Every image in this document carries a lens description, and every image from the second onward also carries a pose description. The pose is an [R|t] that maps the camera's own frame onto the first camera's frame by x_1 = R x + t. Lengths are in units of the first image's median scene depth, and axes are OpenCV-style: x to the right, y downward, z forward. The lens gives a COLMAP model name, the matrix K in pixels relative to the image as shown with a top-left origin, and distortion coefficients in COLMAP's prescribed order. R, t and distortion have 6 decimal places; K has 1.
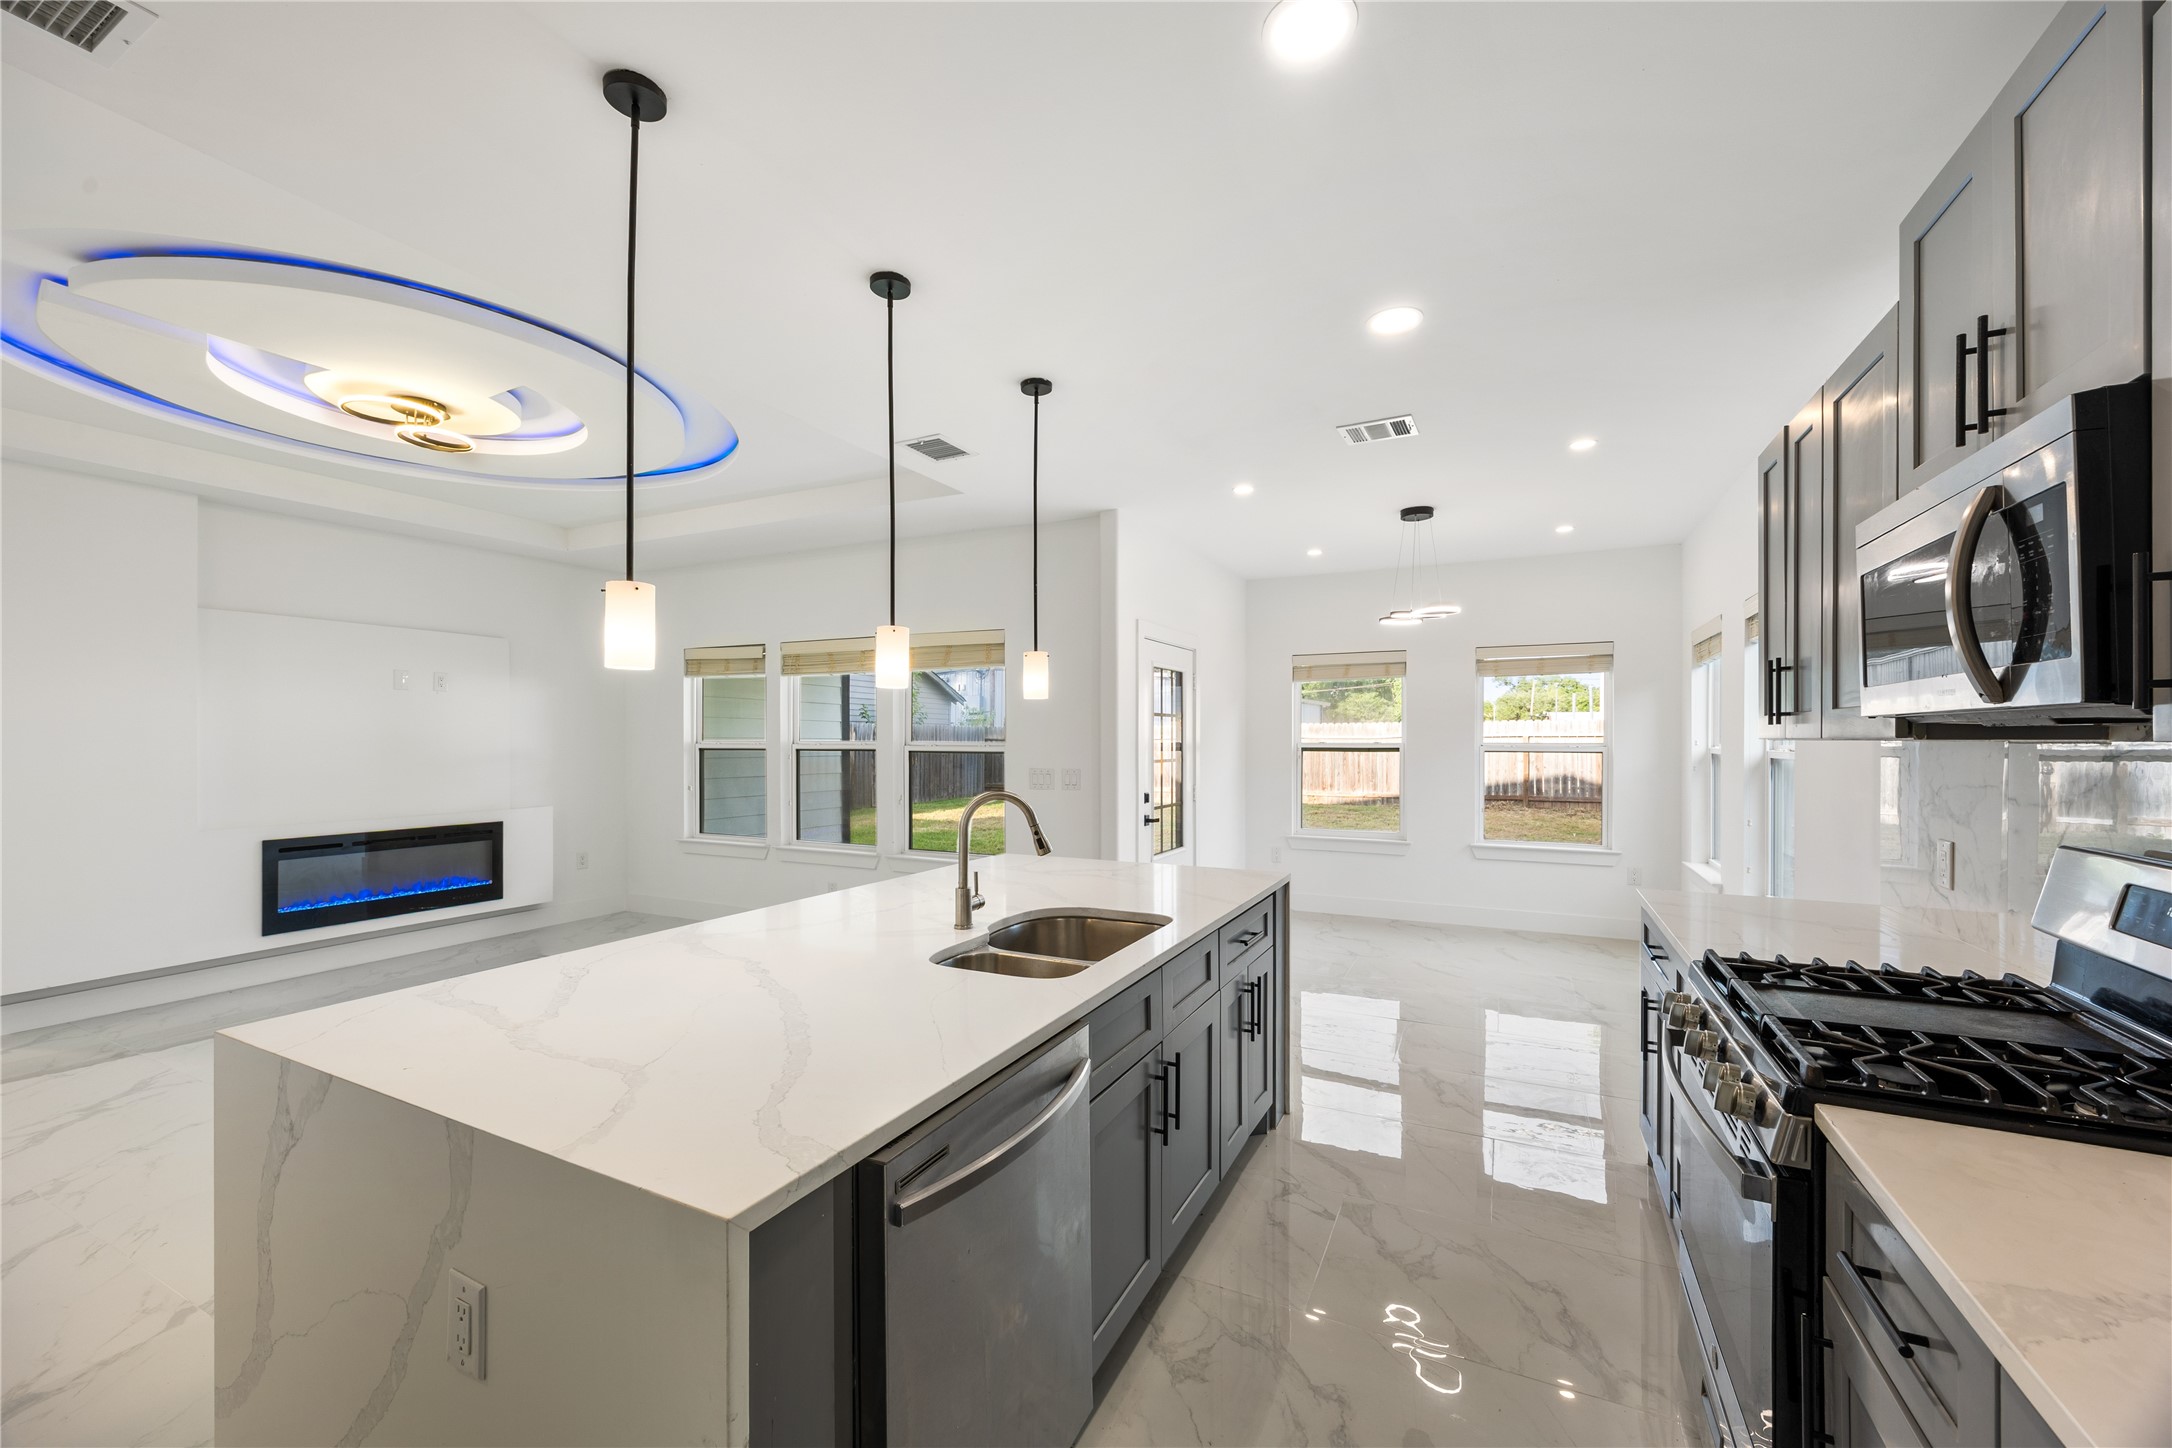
lens RADIAL K [[835.4, 0, 1042.2], [0, 835.4, 735.1], [0, 0, 1]] dist [-0.005164, 0.001134]
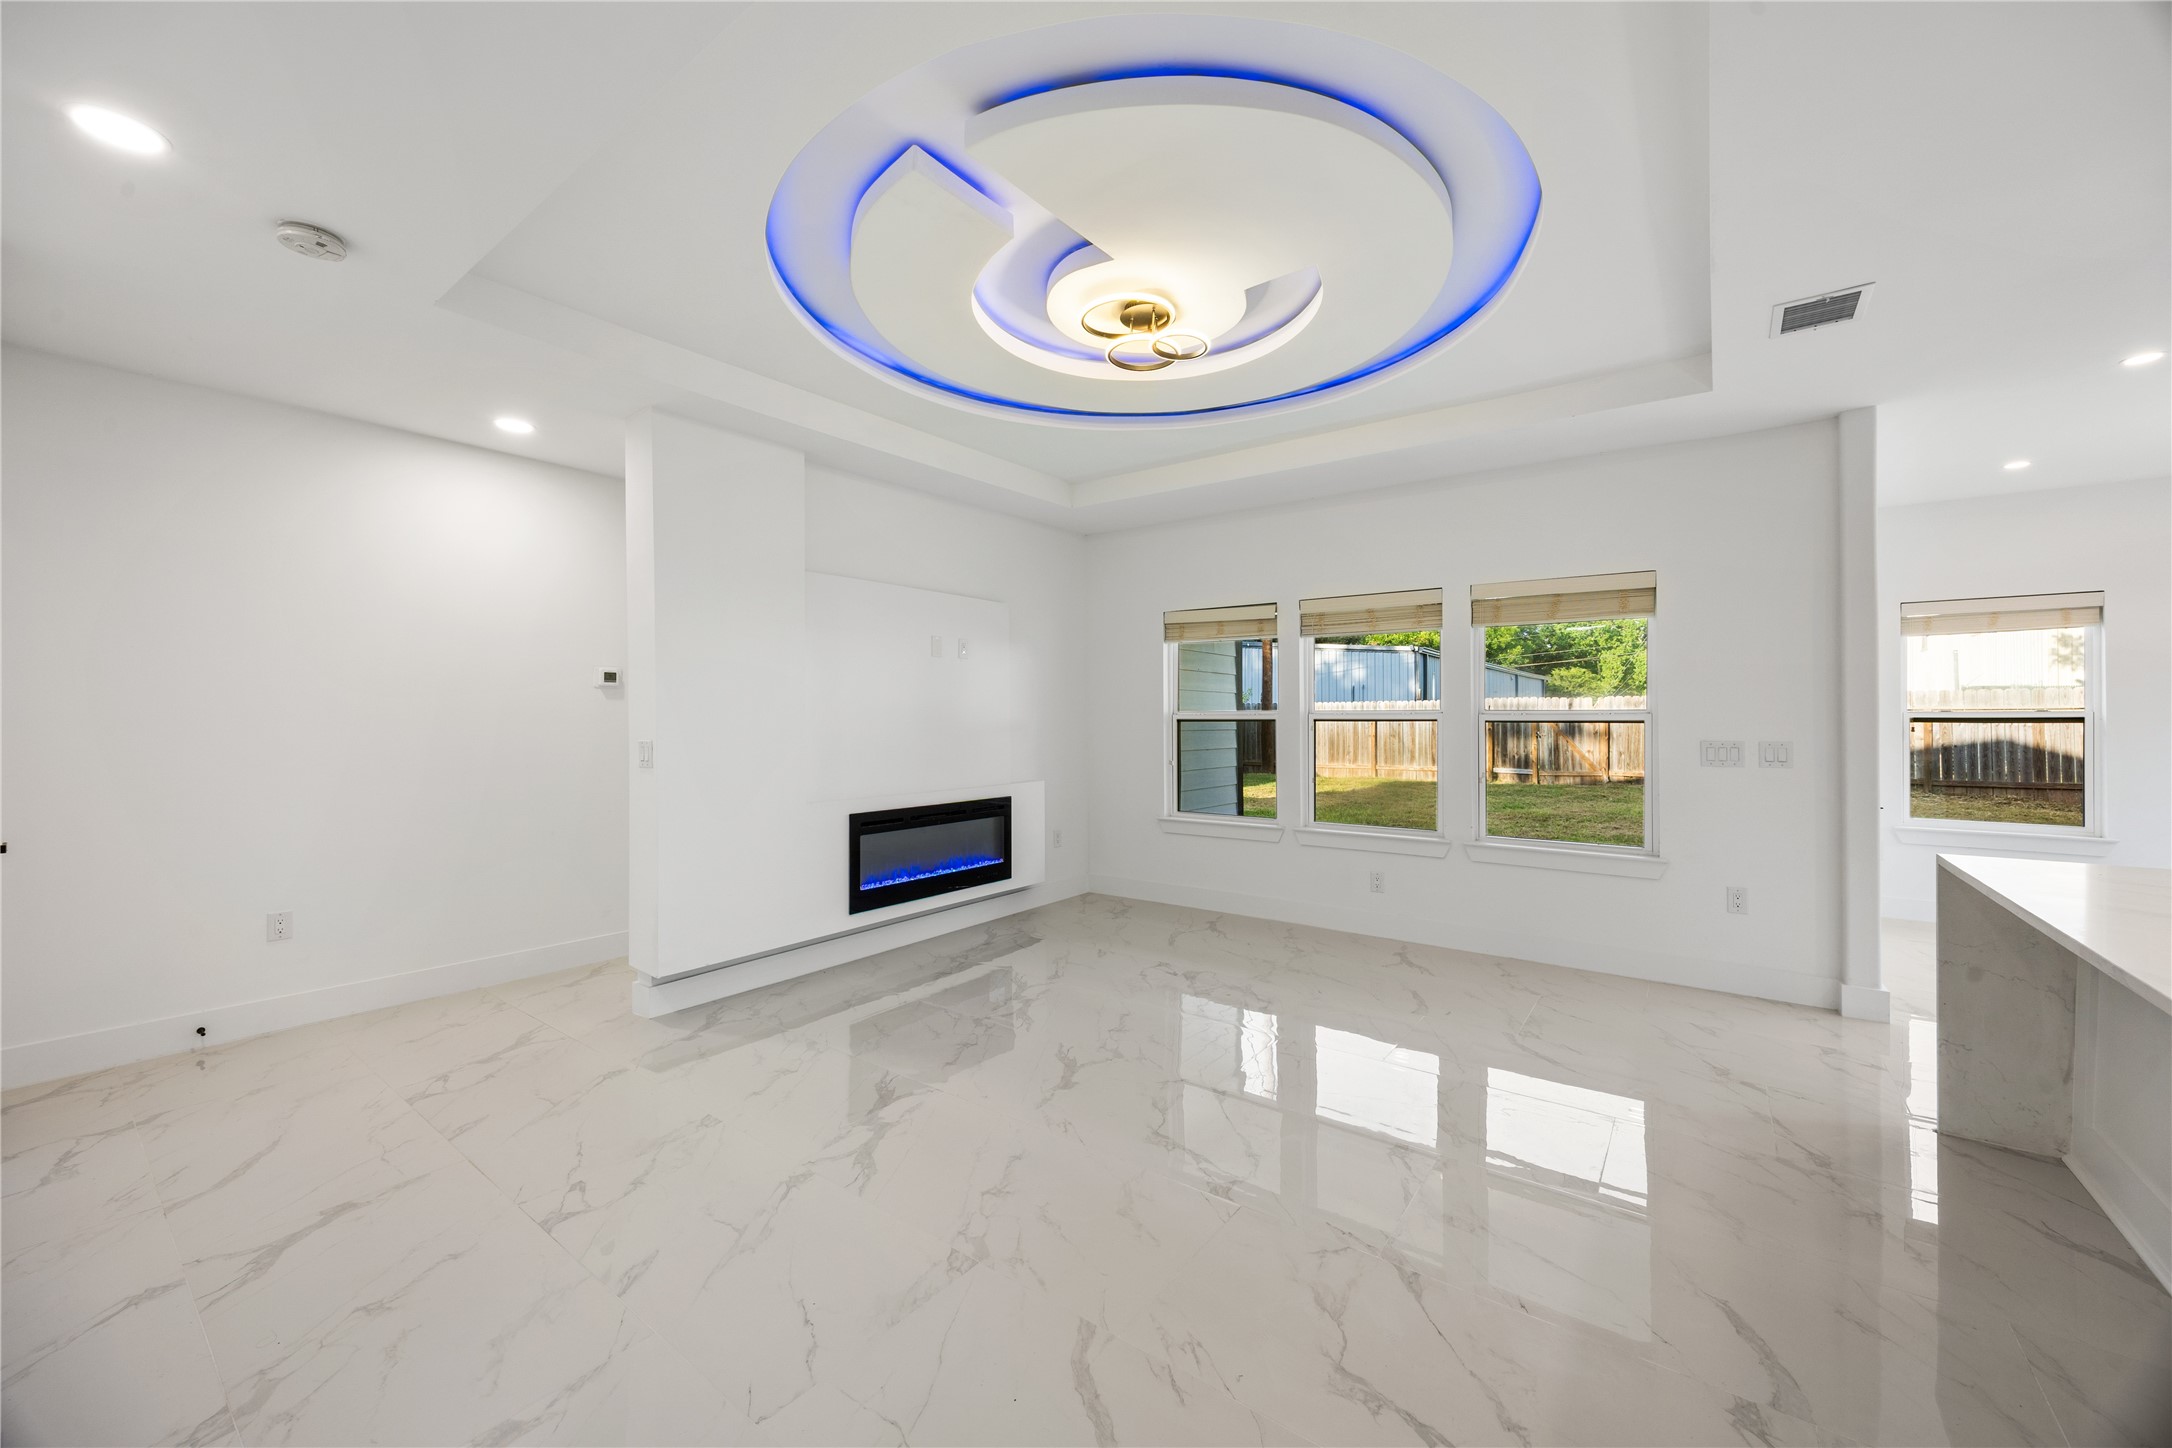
lens RADIAL K [[835.4, 0, 1073.1], [0, 835.4, 720.5], [0, 0, 1]] dist [-0.005164, 0.001134]
pose [[0.986069, 0.000545, -0.166335, -0.430900], [0.001722, 0.999908, 0.013483, 0.007660], [0.166327, -0.013581, 0.985977, 0.096299]]
